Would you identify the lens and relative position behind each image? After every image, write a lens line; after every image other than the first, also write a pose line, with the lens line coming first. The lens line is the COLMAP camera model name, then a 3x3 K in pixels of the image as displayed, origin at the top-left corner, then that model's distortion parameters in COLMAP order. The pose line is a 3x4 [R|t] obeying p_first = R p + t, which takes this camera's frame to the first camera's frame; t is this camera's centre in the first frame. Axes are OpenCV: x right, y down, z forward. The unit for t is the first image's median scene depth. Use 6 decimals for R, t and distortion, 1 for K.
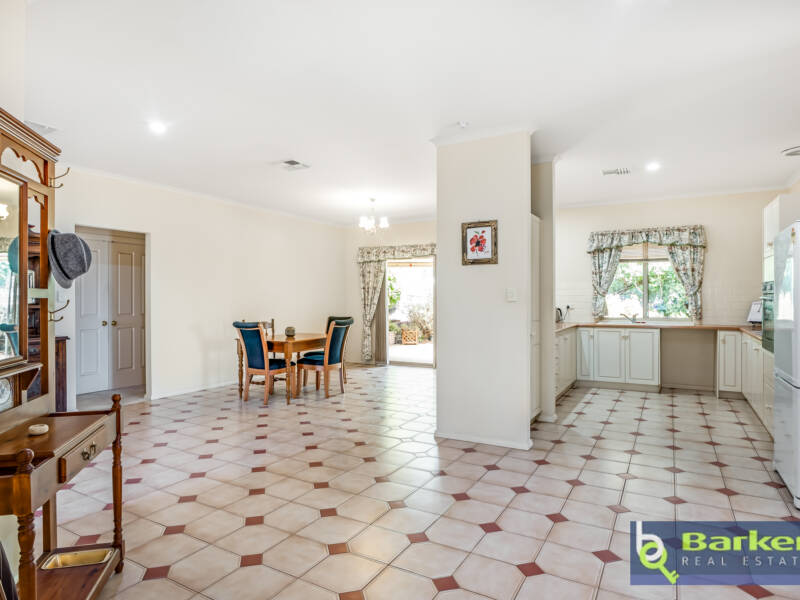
lens RADIAL K [[488.4, 0, 398.3], [0, 488.4, 297.2], [0, 0, 1]] dist [-0.005639, -0.001384]
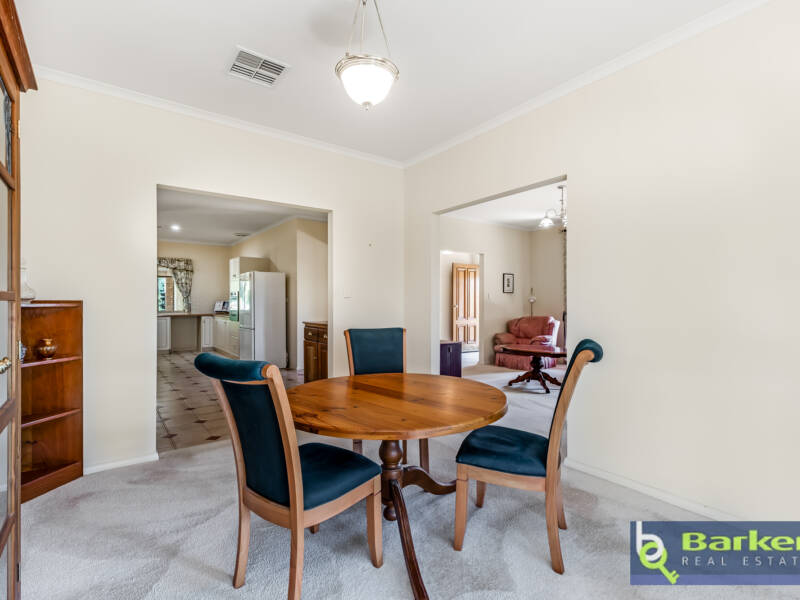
lens RADIAL K [[414.9, 0, 406.8], [0, 414.9, 302.1], [0, 0, 1]] dist [0.014229, -0.000546]
pose [[0.414489, -0.000547, 0.910054, -0.433025], [0.003299, 0.999994, -0.000901, 0.015381], [-0.910049, 0.003375, 0.414488, -0.354654]]
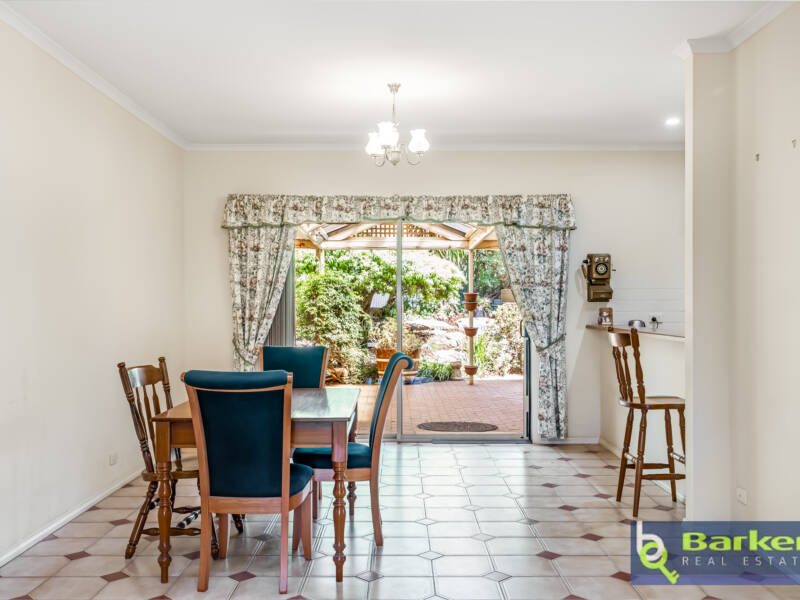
lens RADIAL K [[780.3, 0, 400.4], [0, 780.3, 298.1], [0, 0, 1]] dist [-0.009372, 0.000000]
pose [[0.856635, 0.004307, 0.515906, -0.432912], [-0.001298, 0.999980, -0.006193, 0.000696], [-0.515922, 0.004636, 0.856623, 0.383487]]
